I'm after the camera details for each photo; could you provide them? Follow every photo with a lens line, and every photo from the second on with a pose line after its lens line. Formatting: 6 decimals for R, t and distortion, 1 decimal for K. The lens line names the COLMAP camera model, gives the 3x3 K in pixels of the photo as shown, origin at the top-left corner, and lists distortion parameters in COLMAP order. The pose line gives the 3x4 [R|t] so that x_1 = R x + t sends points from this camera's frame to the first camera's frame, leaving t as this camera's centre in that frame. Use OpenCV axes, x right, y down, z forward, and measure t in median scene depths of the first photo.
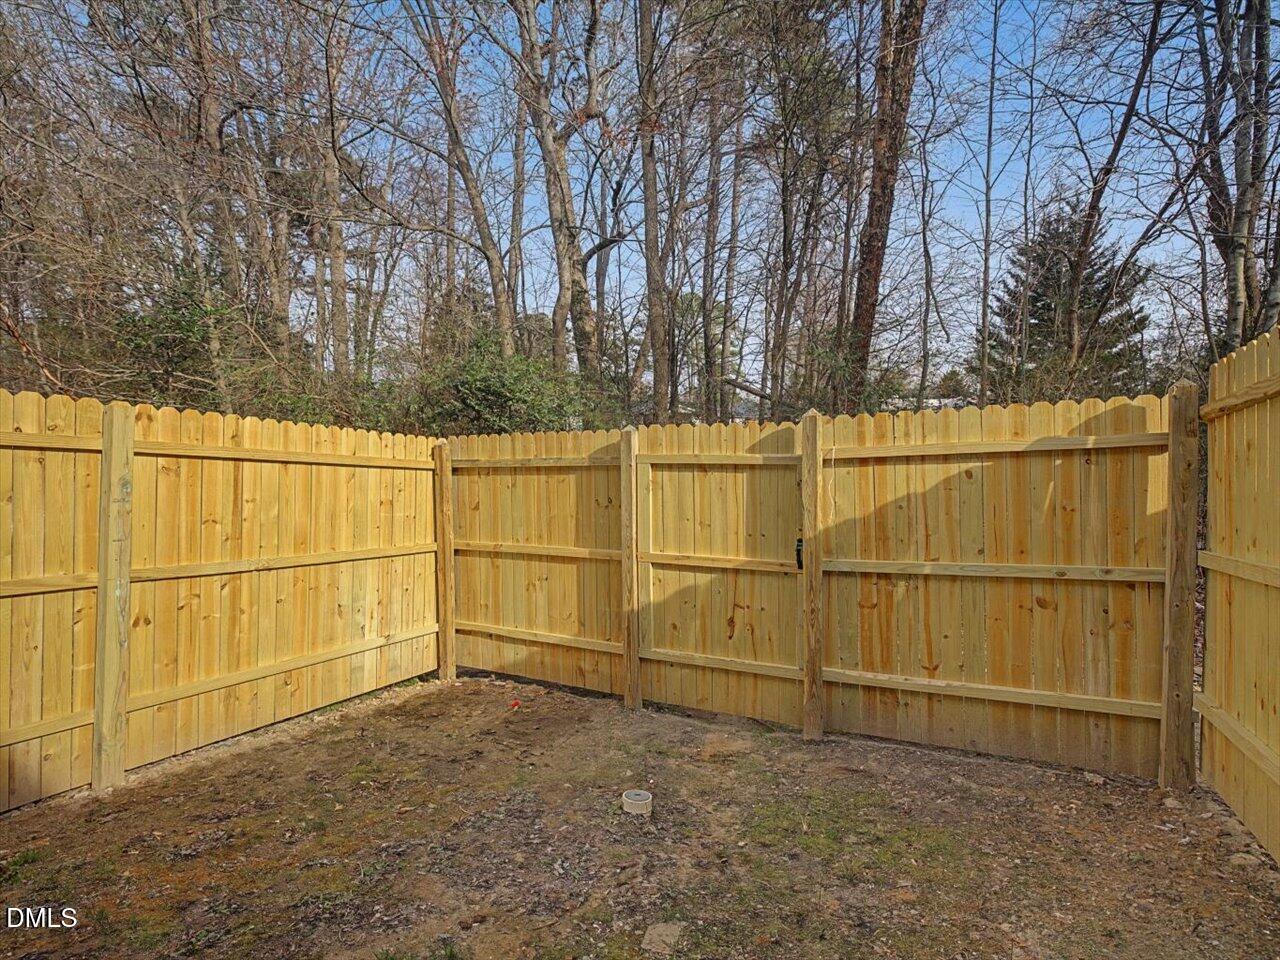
lens RADIAL K [[613.5, 0, 638.4], [0, 613.5, 480.4], [0, 0, 1]] dist [0.009639, -0.002942]
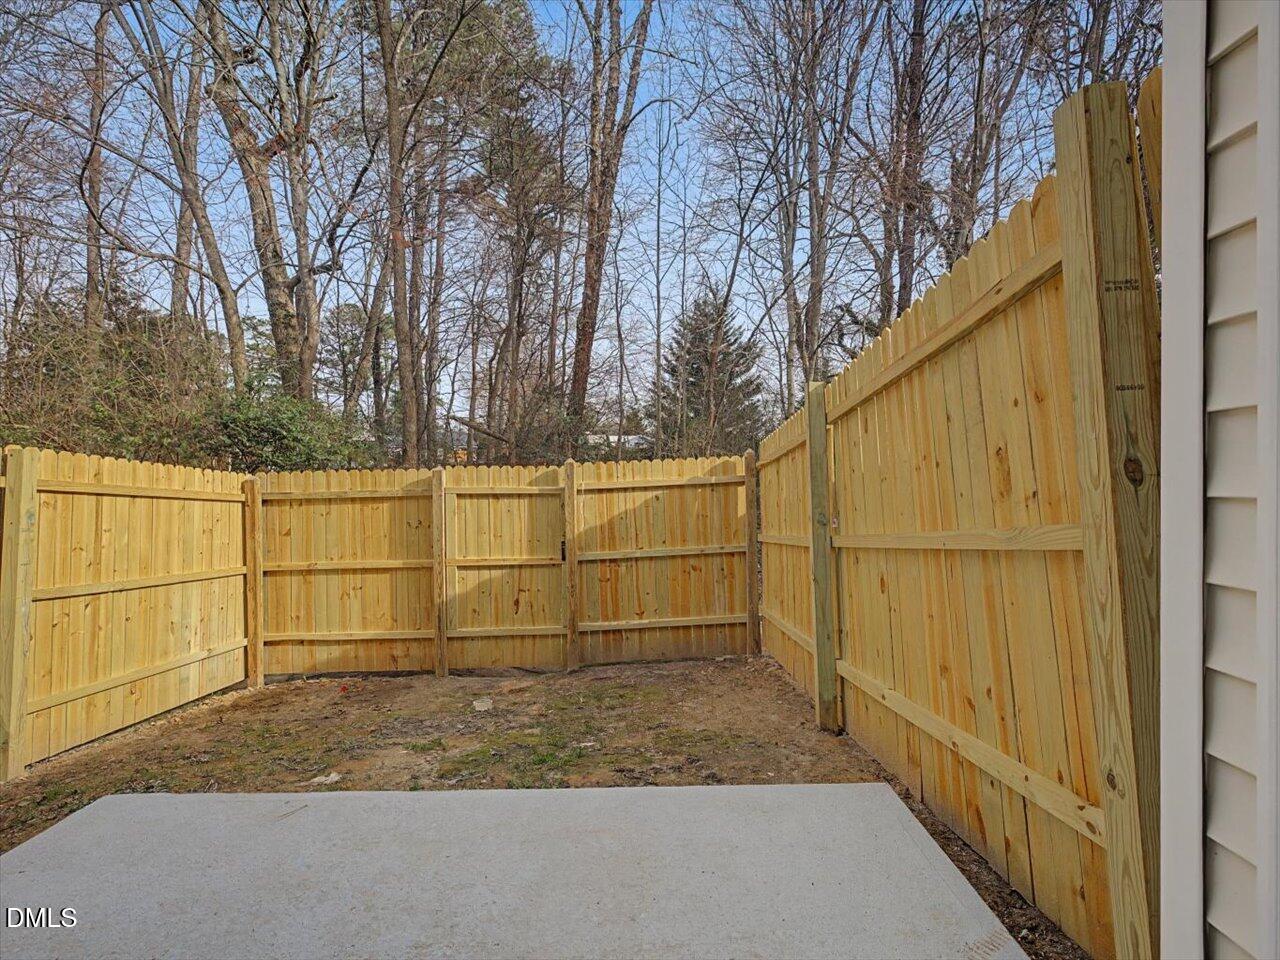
lens RADIAL K [[635.1, 0, 644.3], [0, 635.1, 472.5], [0, 0, 1]] dist [0.003957, -0.001800]
pose [[0.883017, 0.004781, 0.469316, -0.292174], [0.024040, 0.998175, -0.055400, 0.014473], [-0.468724, 0.060202, 0.881291, -0.492148]]
